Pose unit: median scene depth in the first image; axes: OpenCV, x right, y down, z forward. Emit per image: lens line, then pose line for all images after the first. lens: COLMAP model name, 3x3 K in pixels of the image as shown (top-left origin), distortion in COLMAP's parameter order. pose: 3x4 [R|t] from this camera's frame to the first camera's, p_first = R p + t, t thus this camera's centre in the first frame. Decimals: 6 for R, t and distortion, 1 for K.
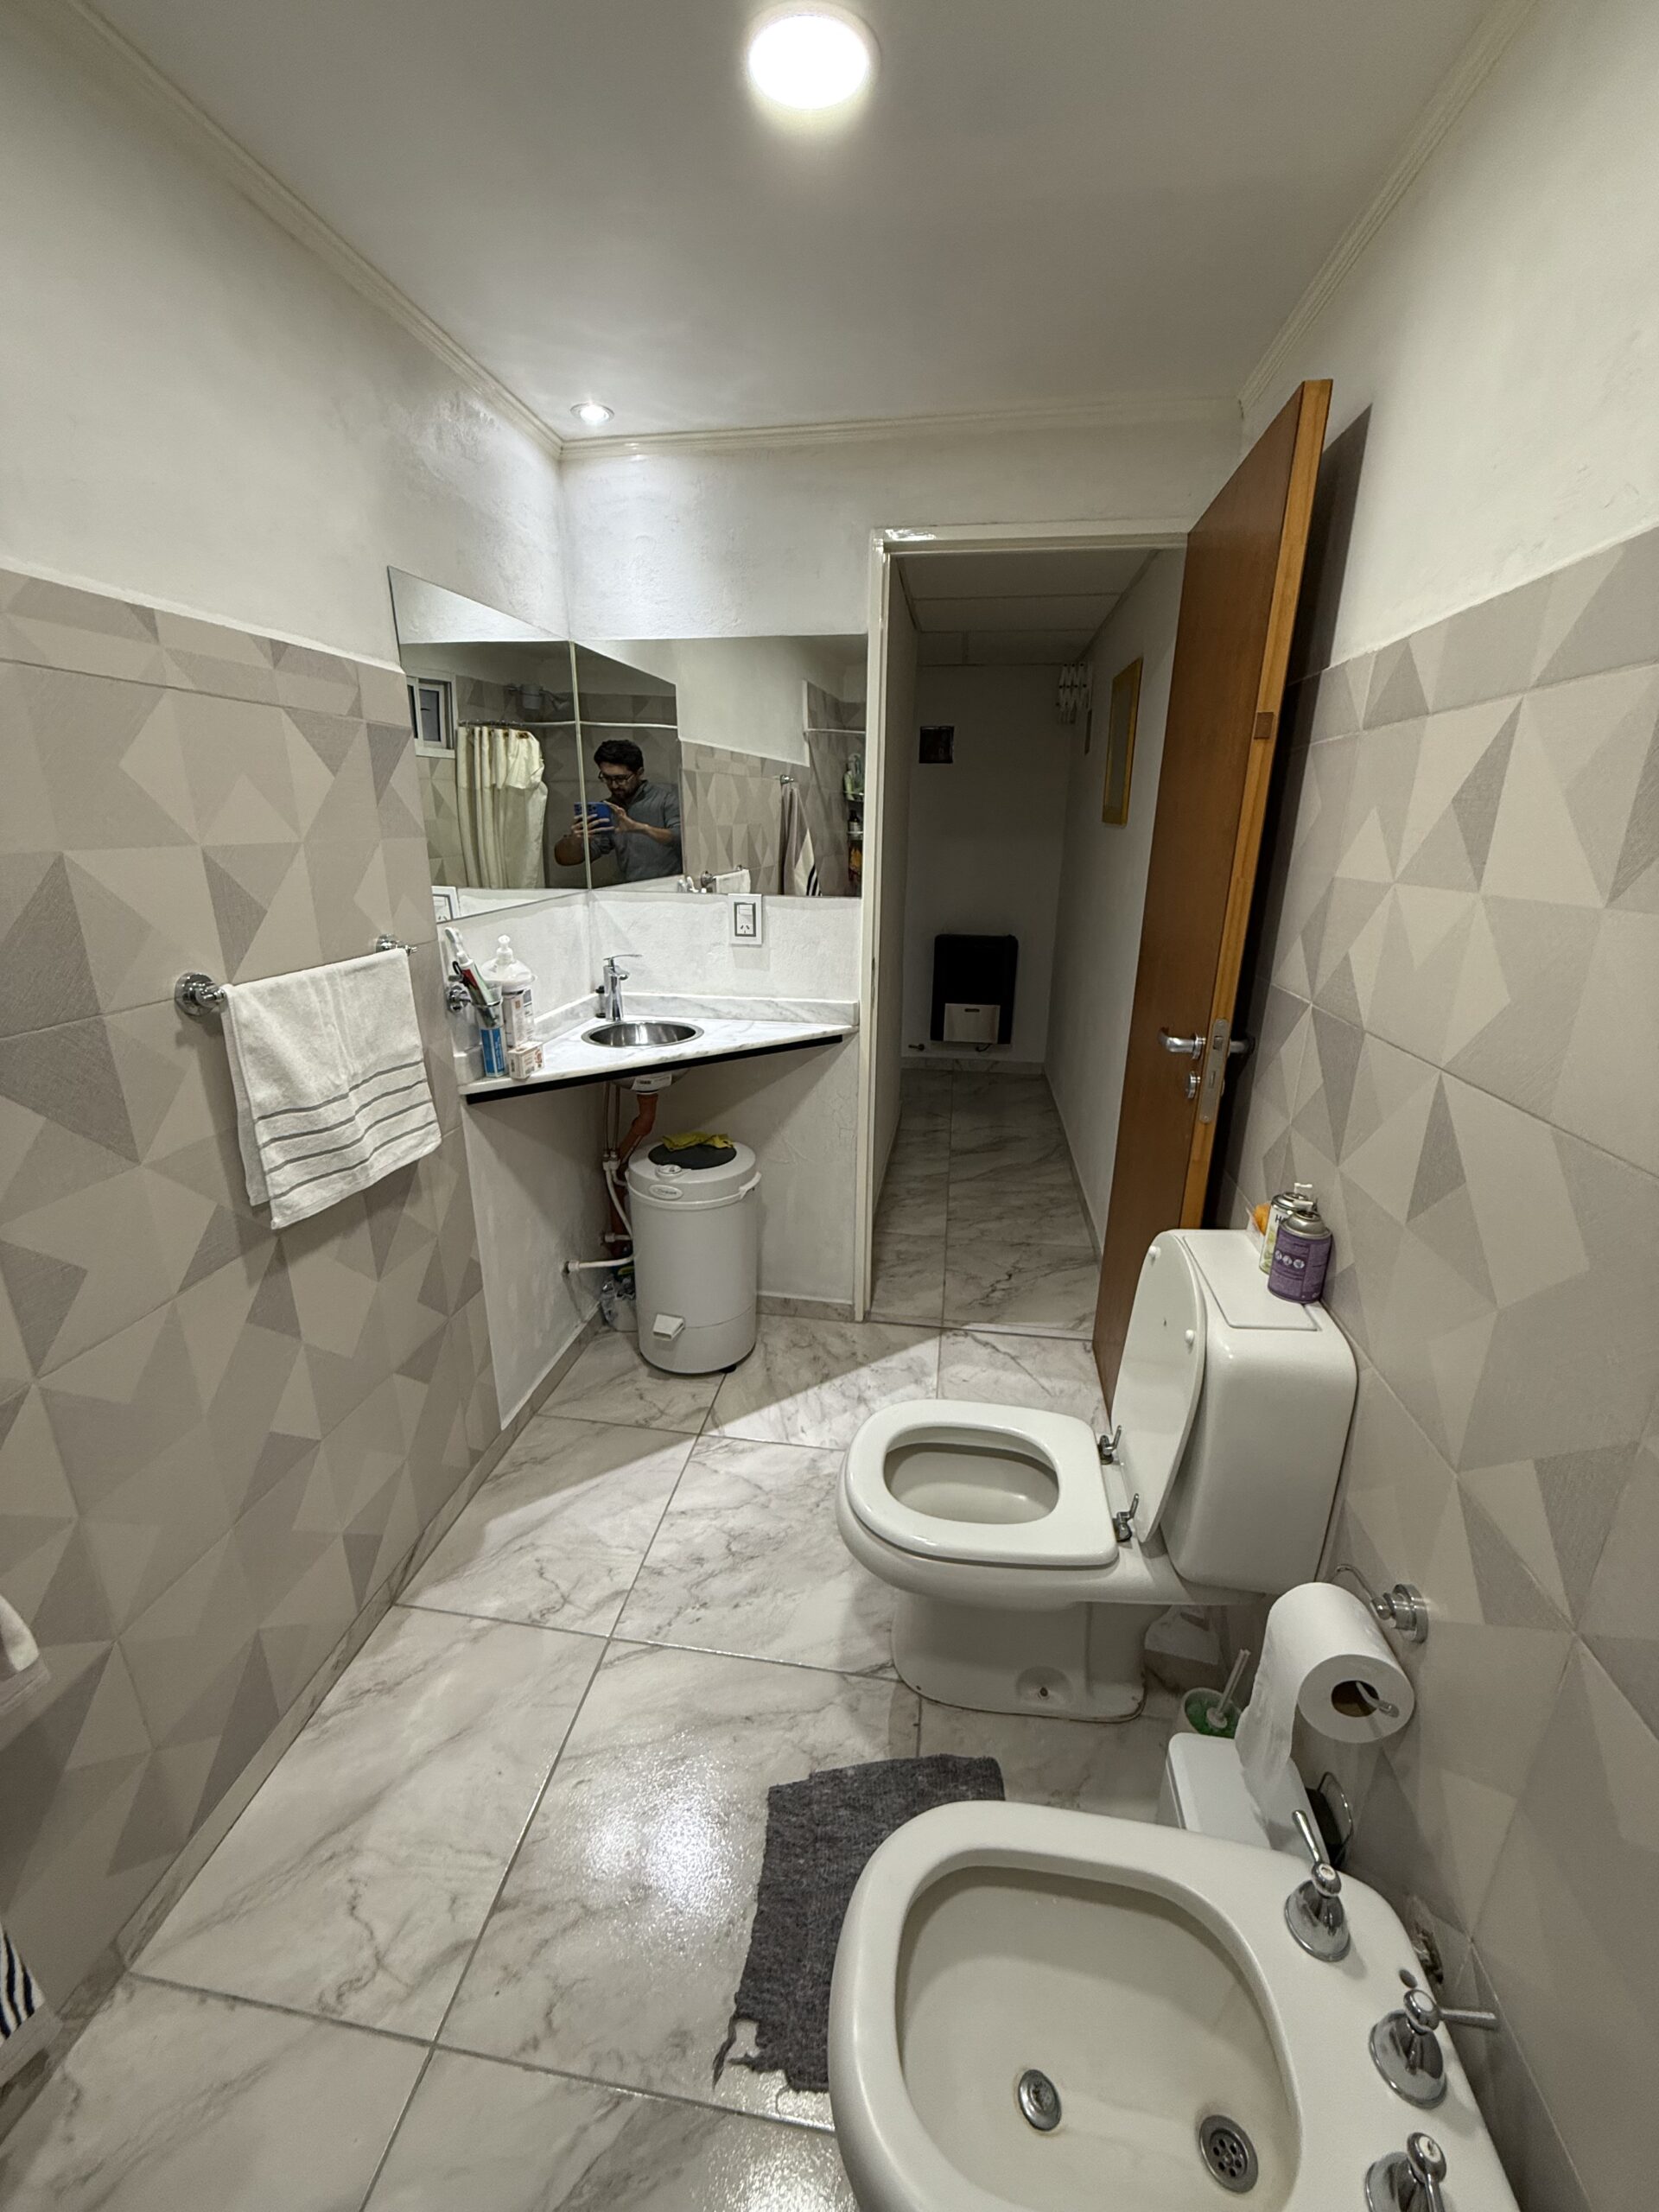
lens RADIAL K [[878.8, 0, 831.0], [0, 878.8, 1105.9], [0, 0, 1]] dist [-0.009252, 0.000449]
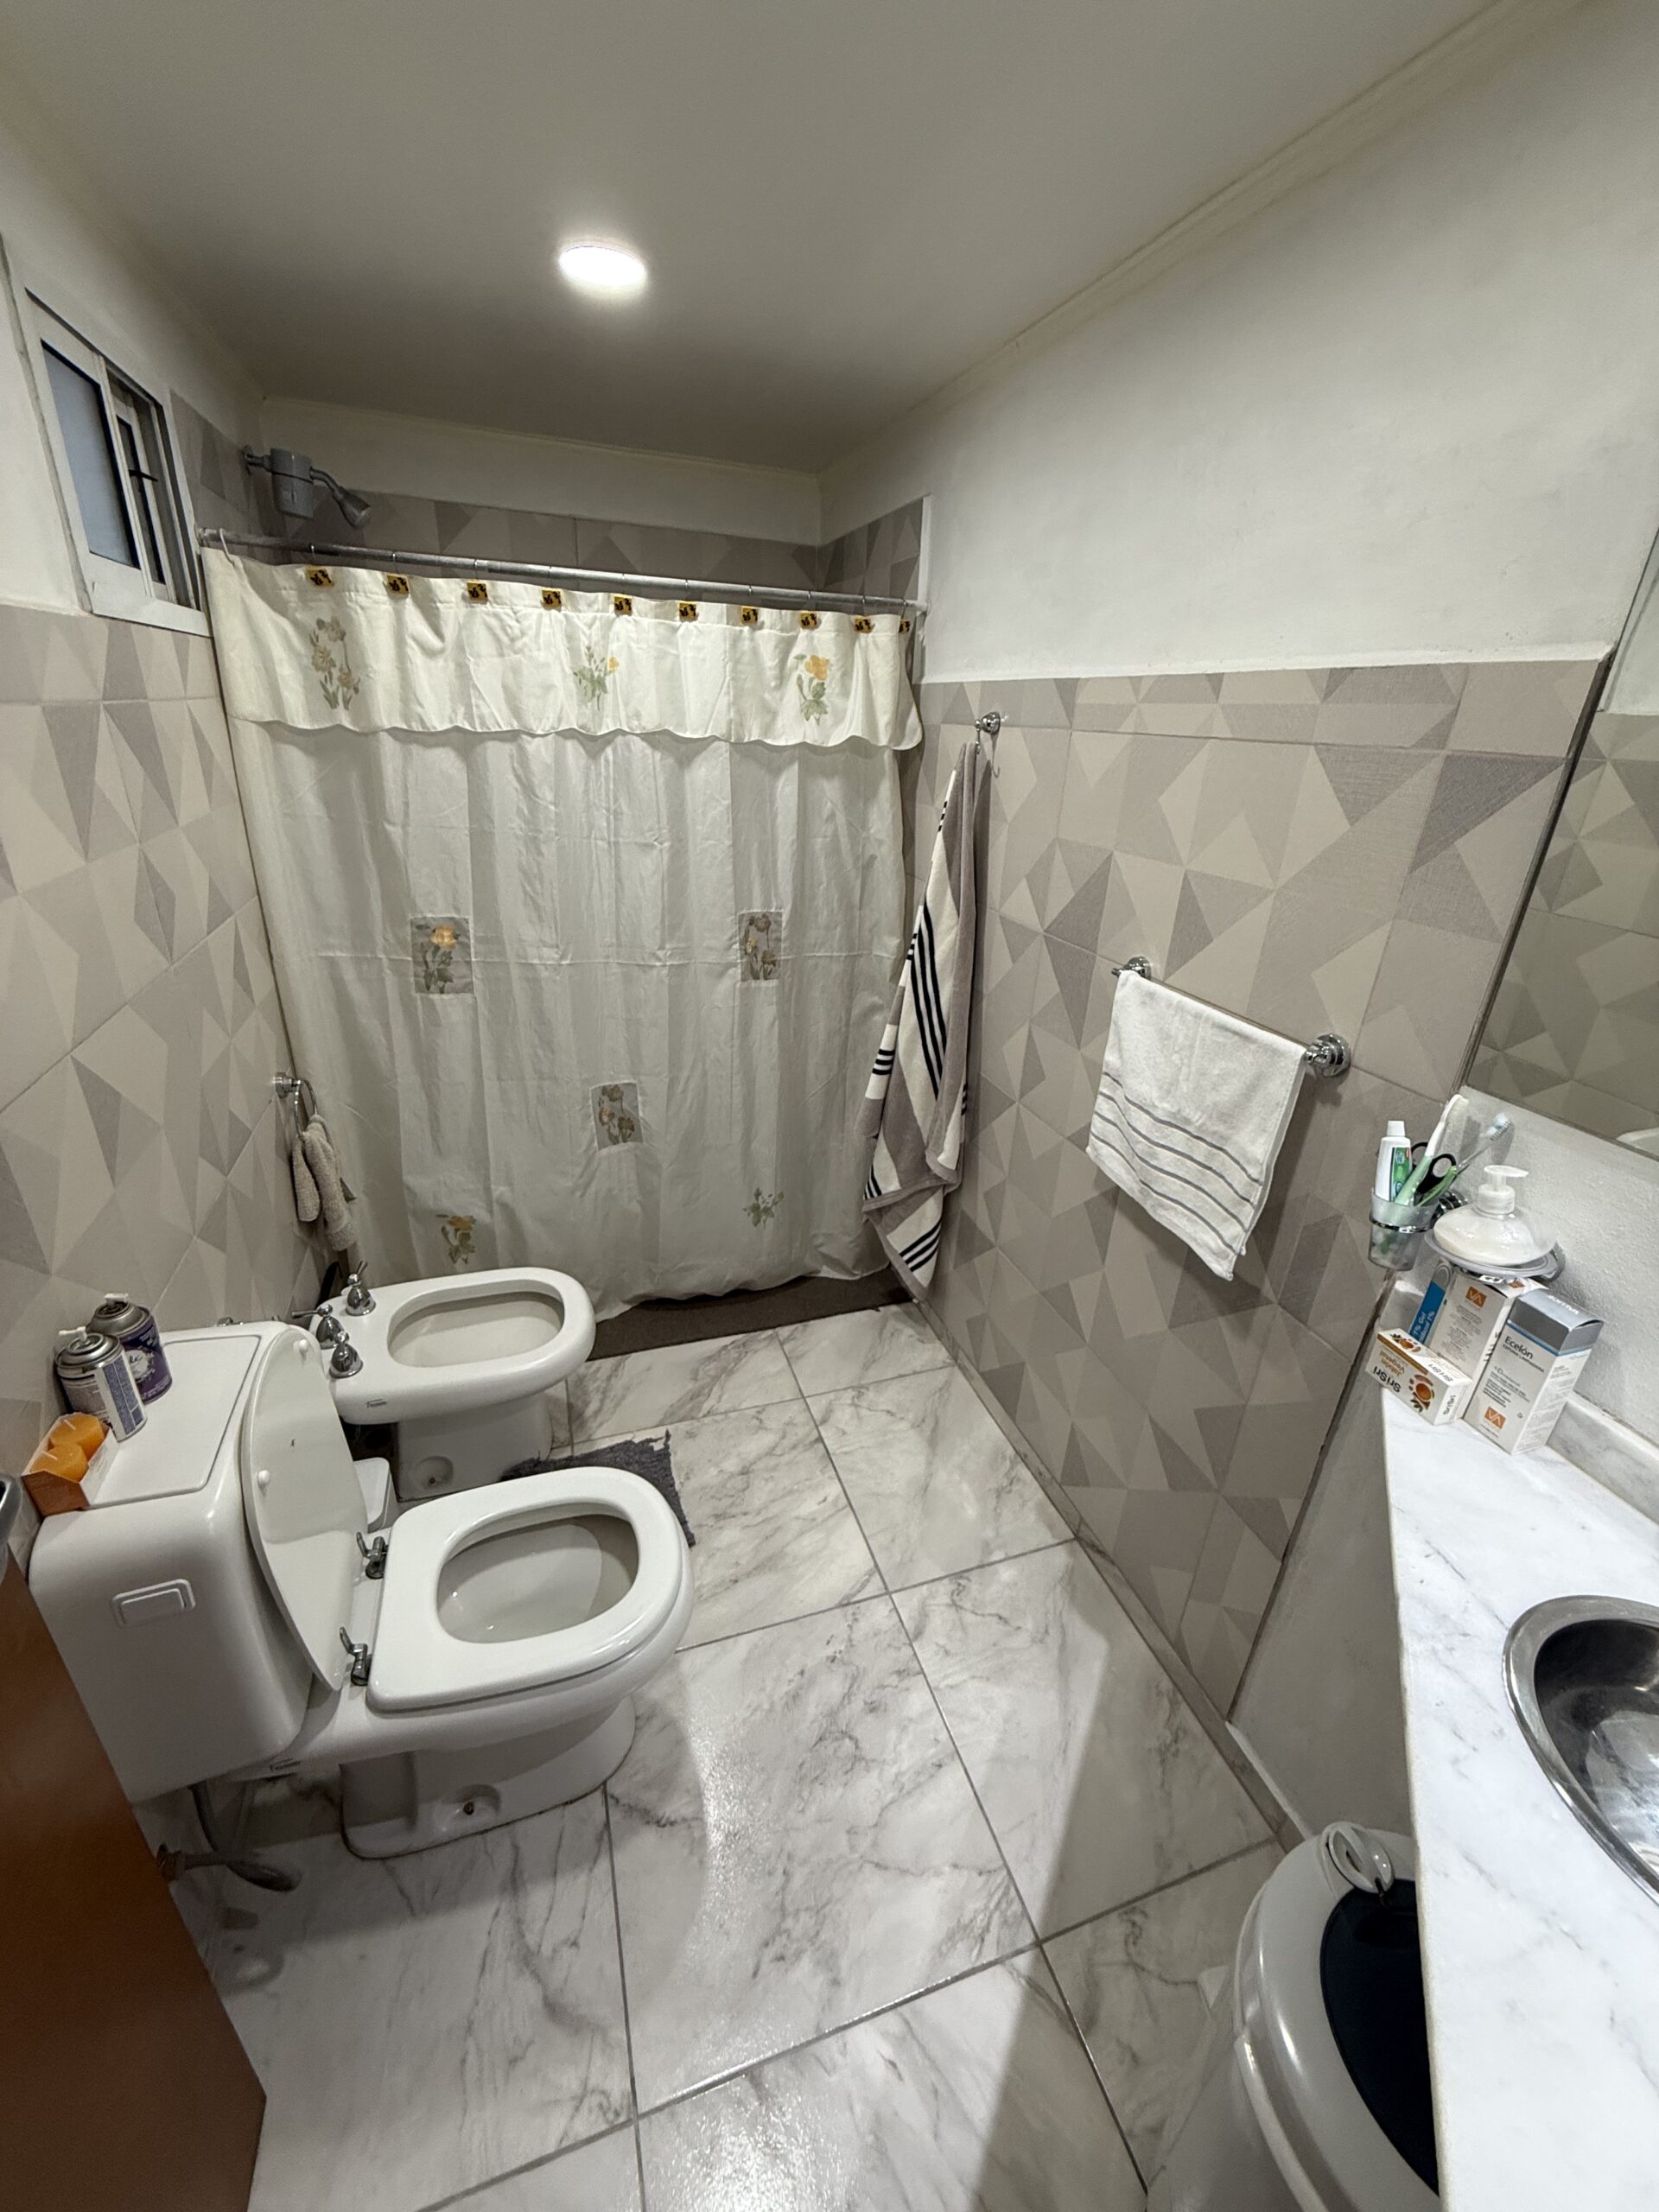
lens RADIAL K [[878.8, 0, 829.7], [0, 878.8, 1105.6], [0, 0, 1]] dist [-0.009252, 0.000449]
pose [[-0.890793, 0.133829, -0.434255, 0.206110], [-0.191771, 0.755658, 0.626262, -0.521881], [0.411961, 0.641148, -0.647470, 1.308818]]
